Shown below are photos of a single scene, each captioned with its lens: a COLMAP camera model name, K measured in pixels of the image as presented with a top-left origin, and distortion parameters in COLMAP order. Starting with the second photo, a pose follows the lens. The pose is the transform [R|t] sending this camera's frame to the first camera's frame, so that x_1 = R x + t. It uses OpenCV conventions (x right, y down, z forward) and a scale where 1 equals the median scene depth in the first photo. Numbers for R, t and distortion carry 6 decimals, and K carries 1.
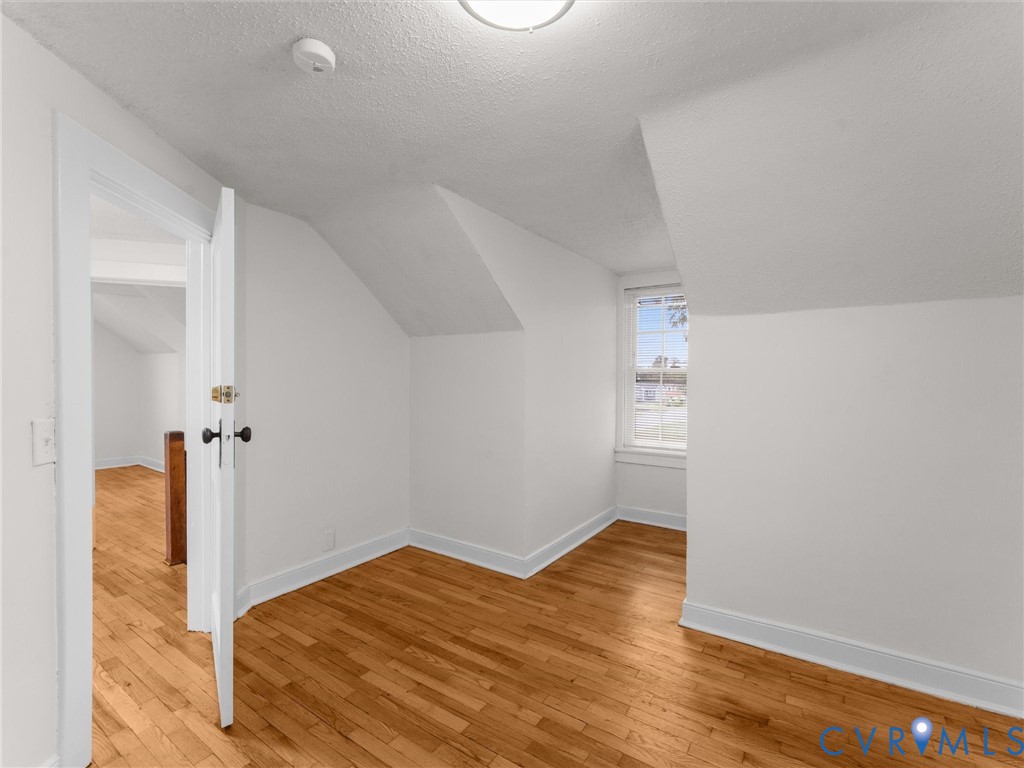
lens RADIAL K [[467.1, 0, 512.8], [0, 467.1, 384.0], [0, 0, 1]] dist [-0.003592, -0.000112]
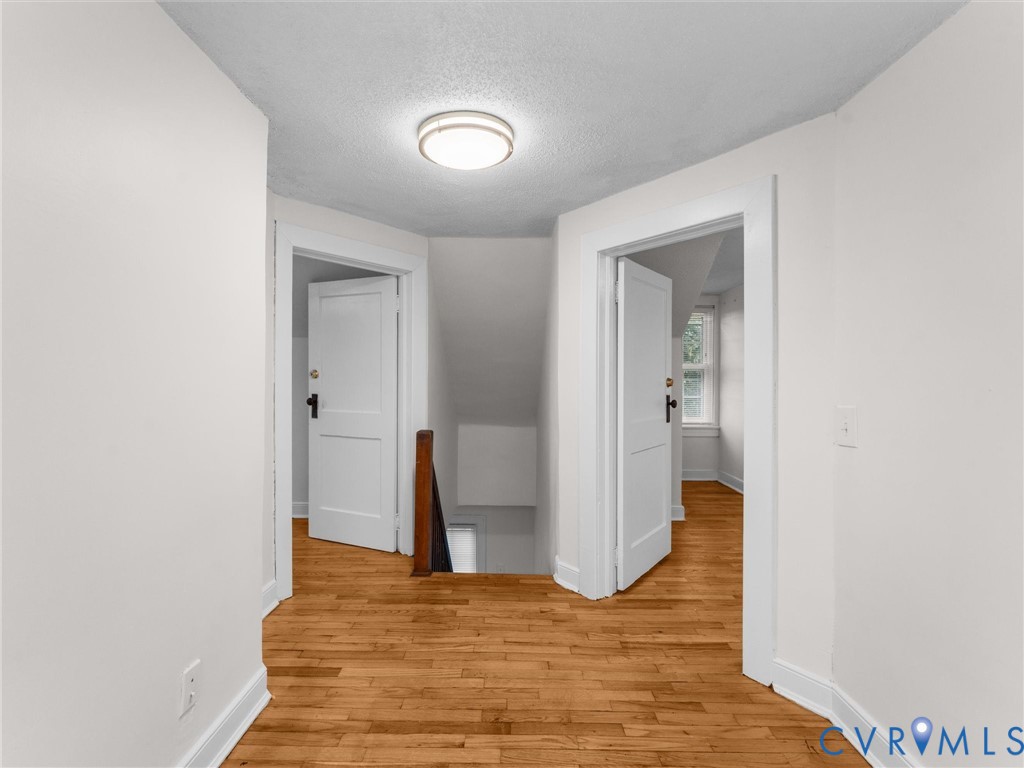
lens RADIAL K [[467.1, 0, 512.4], [0, 467.1, 379.4], [0, 0, 1]] dist [-0.003592, -0.000112]
pose [[0.836542, -0.004403, 0.547885, -1.093513], [0.006717, 0.999975, -0.002221, 0.000673], [-0.547861, 0.005538, 0.836551, 0.125137]]
